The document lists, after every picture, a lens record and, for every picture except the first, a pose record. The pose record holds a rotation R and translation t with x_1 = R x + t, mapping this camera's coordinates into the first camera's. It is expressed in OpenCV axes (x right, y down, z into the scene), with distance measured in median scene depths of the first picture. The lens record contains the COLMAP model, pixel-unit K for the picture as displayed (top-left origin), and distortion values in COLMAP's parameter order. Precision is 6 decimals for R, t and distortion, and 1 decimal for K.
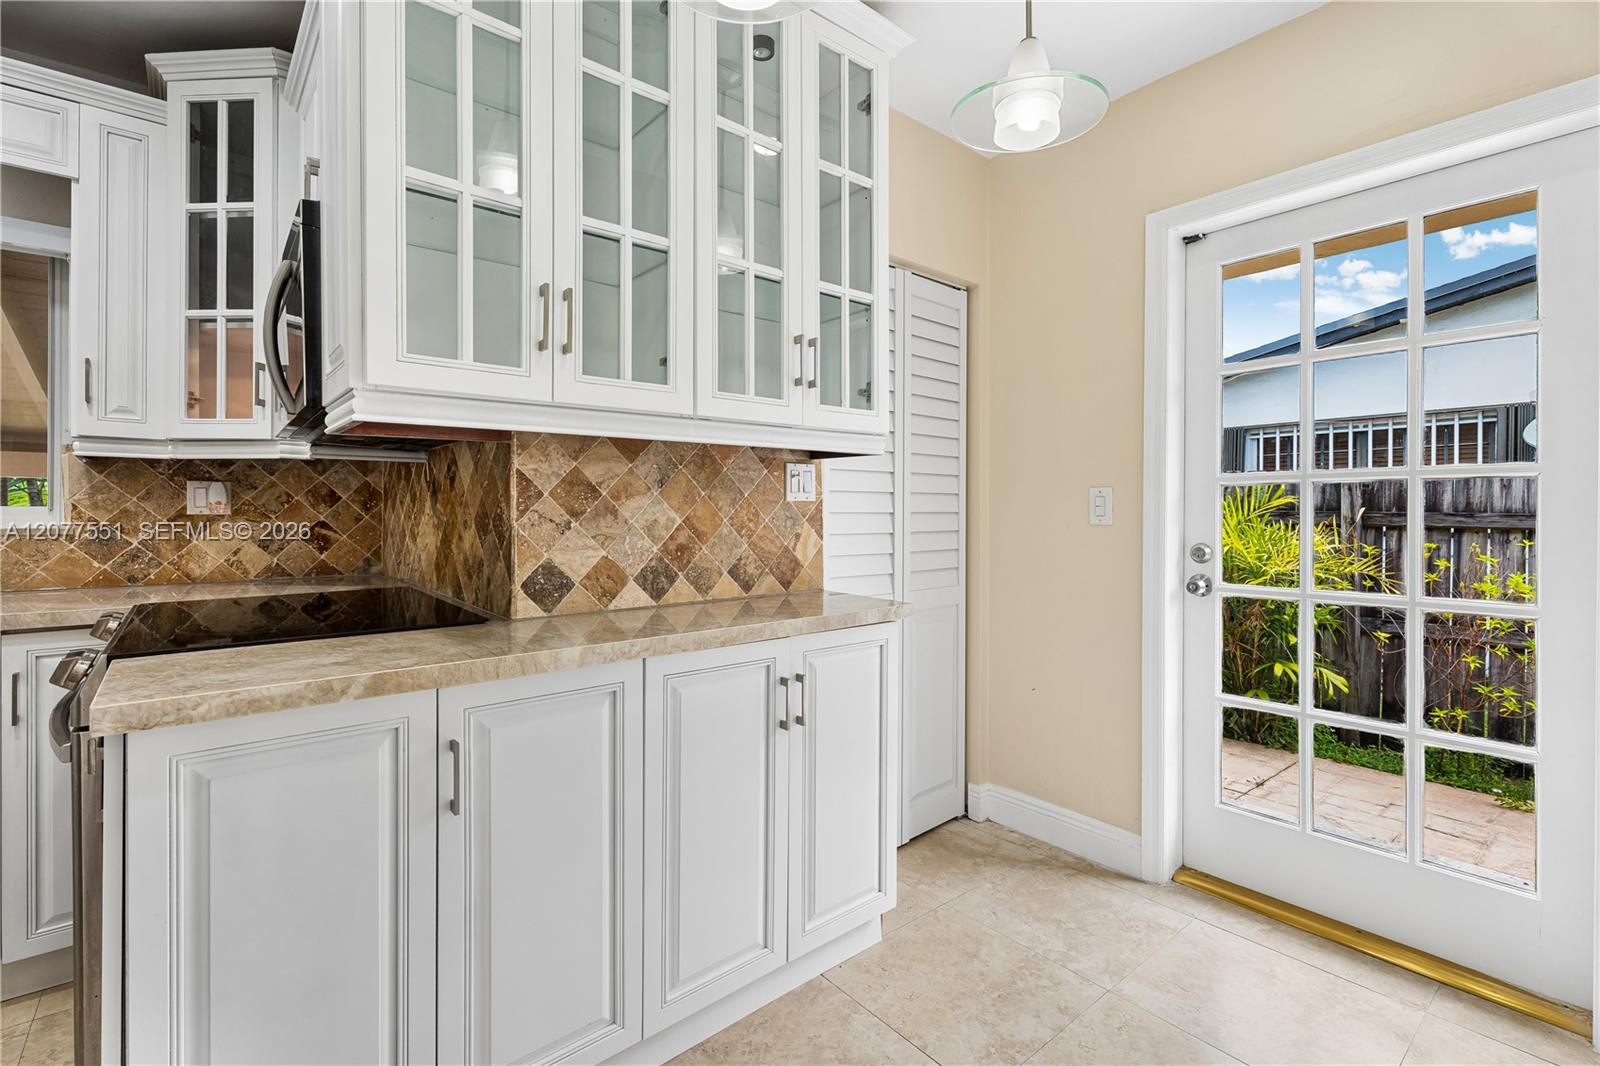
lens RADIAL K [[727.4, 0, 794.0], [0, 727.4, 511.0], [0, 0, 1]] dist [0.000729, -0.003183]
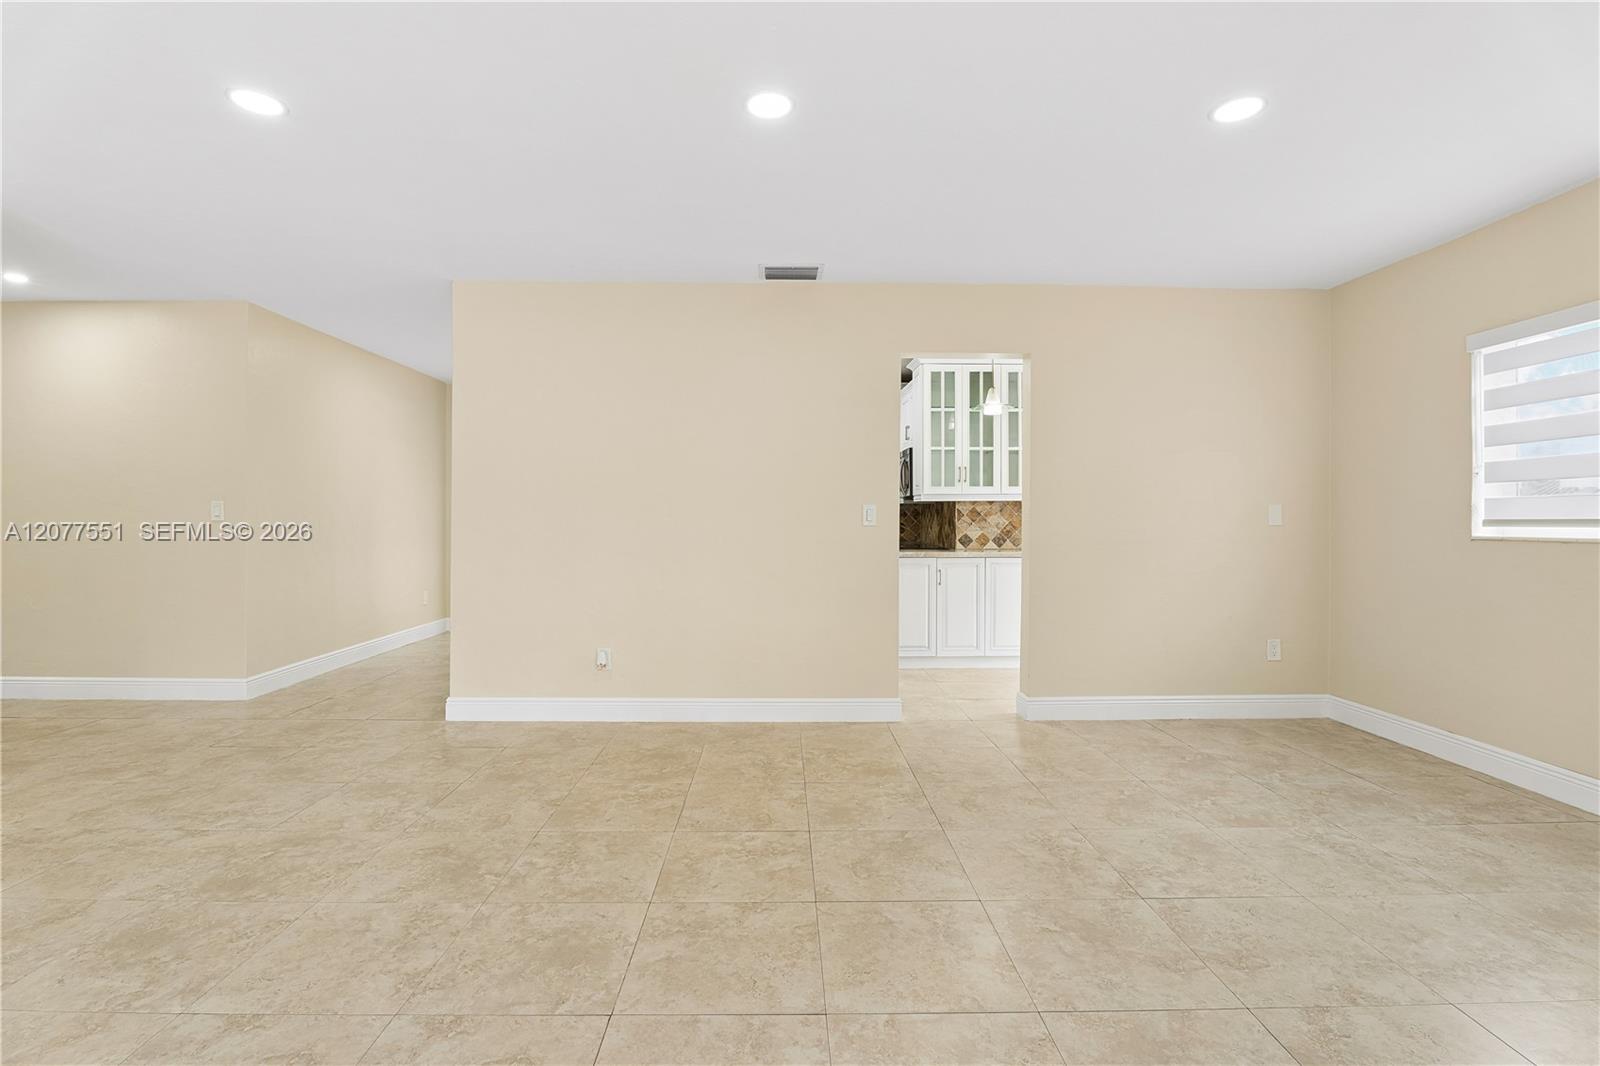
lens RADIAL K [[727.4, 0, 786.1], [0, 727.4, 526.8], [0, 0, 1]] dist [0.000729, -0.003183]
pose [[0.785238, 0.008462, -0.619136, 1.078439], [0.000590, 0.999896, 0.014415, -0.015493], [0.619194, -0.011685, 0.785151, -2.146330]]
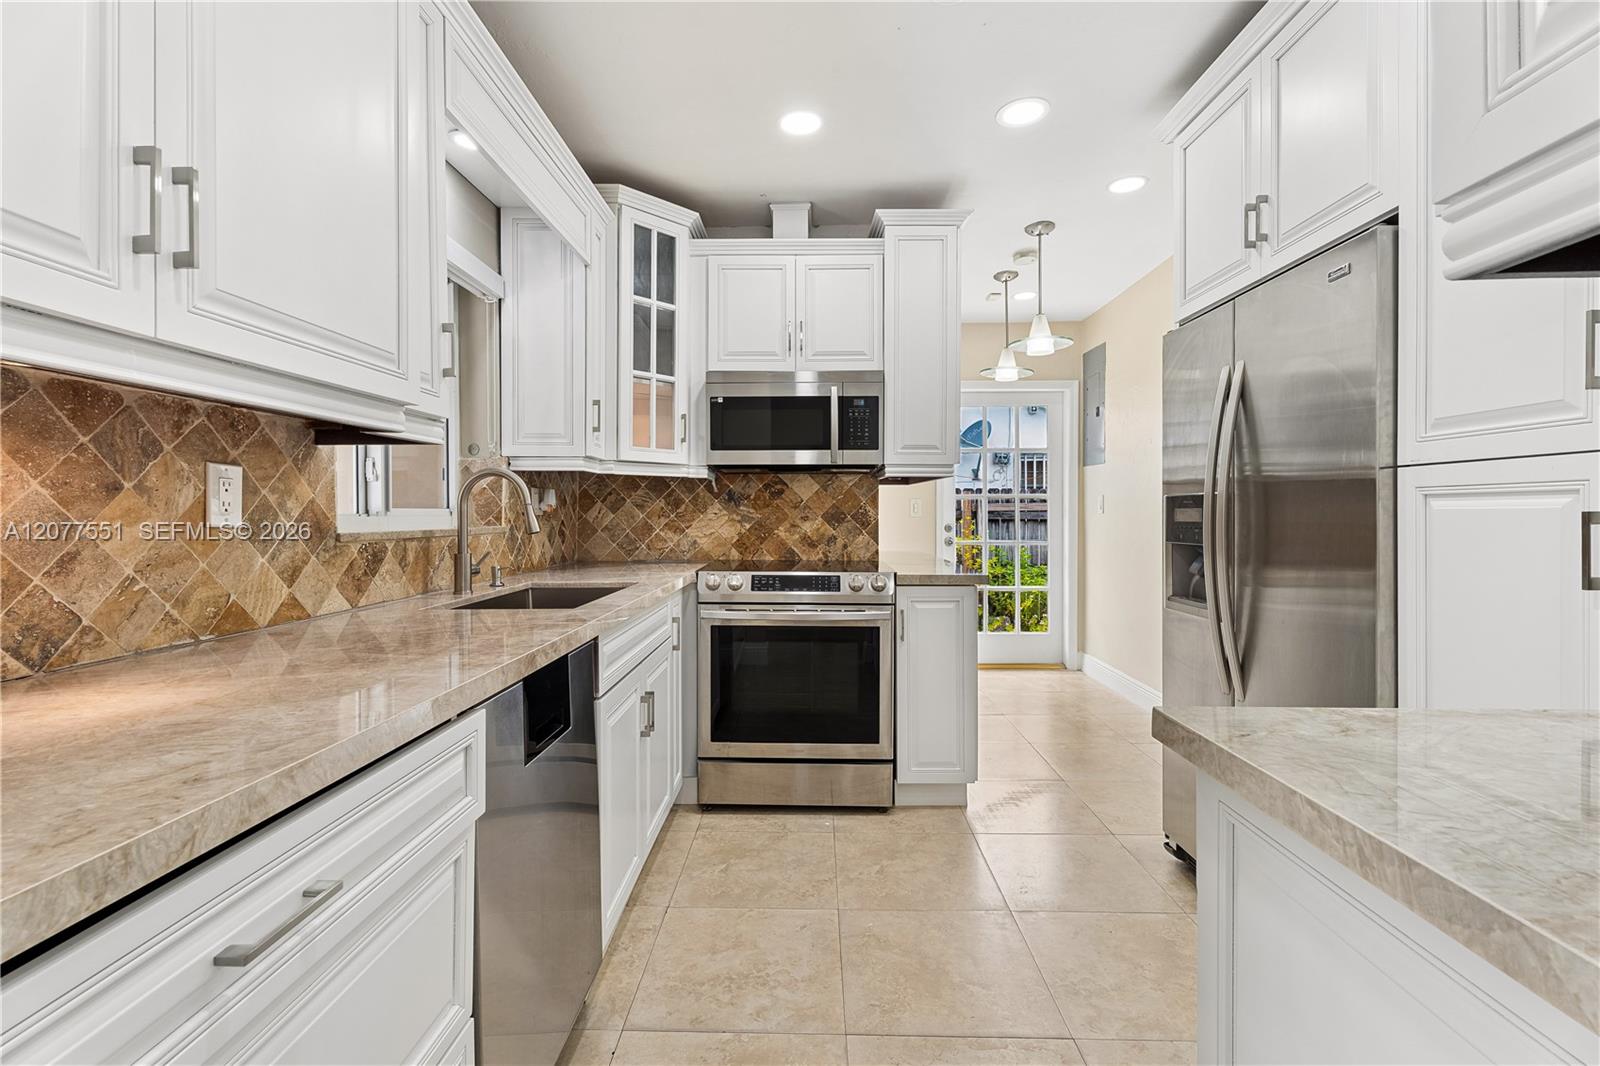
lens RADIAL K [[727.4, 0, 789.7], [0, 727.4, 542.5], [0, 0, 1]] dist [0.000729, -0.003183]
pose [[0.653716, -0.035247, 0.755919, -1.854721], [-0.001789, 0.998840, 0.048120, -0.009913], [-0.756738, -0.032809, 0.652894, -0.188065]]
